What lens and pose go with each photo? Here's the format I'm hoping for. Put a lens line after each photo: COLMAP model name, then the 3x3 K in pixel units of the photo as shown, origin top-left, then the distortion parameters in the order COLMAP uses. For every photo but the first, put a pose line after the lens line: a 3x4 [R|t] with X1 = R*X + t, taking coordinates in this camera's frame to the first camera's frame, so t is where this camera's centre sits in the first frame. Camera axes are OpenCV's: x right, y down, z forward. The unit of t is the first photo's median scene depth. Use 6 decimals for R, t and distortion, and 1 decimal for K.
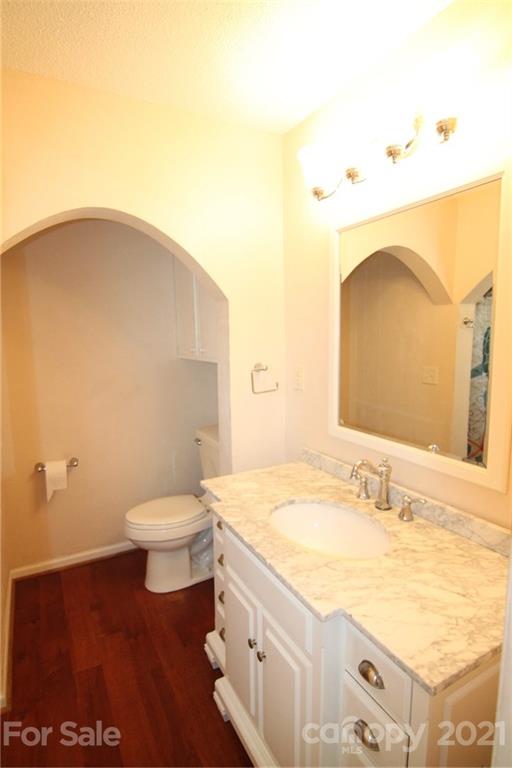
lens RADIAL K [[395.6, 0, 251.3], [0, 395.6, 384.2], [0, 0, 1]] dist [-0.001703, -0.013223]
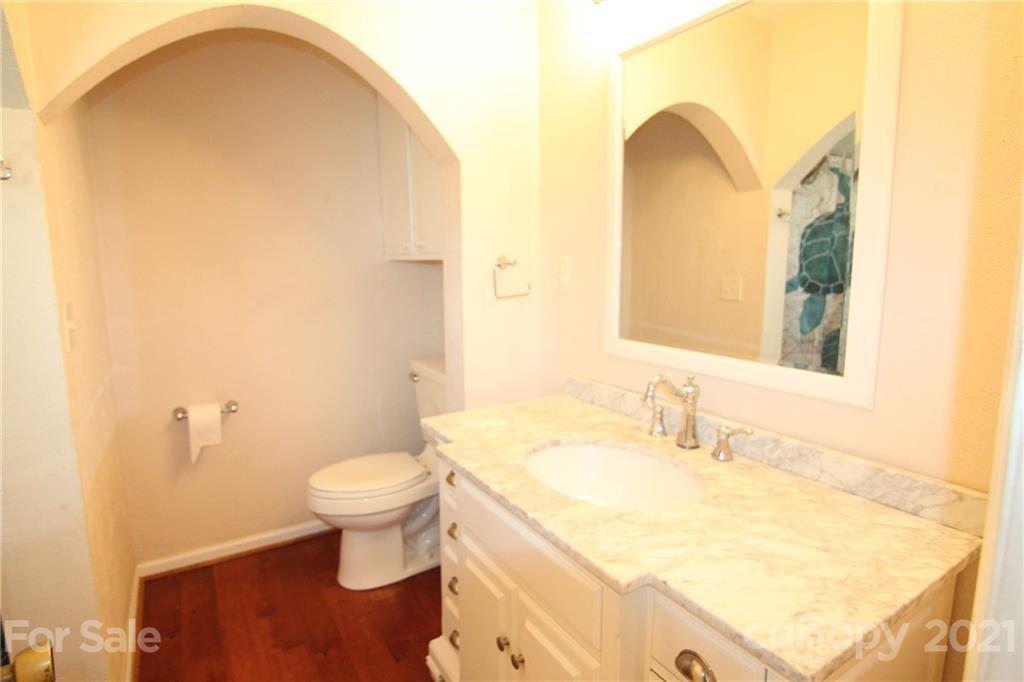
lens RADIAL K [[527.5, 0, 513.7], [0, 527.5, 334.1], [0, 0, 1]] dist [-0.001703, -0.013223]
pose [[0.997833, -0.000361, 0.065795, -0.030904], [-0.000498, 0.999915, 0.013033, 0.093762], [-0.065794, -0.013037, 0.997748, 0.087093]]
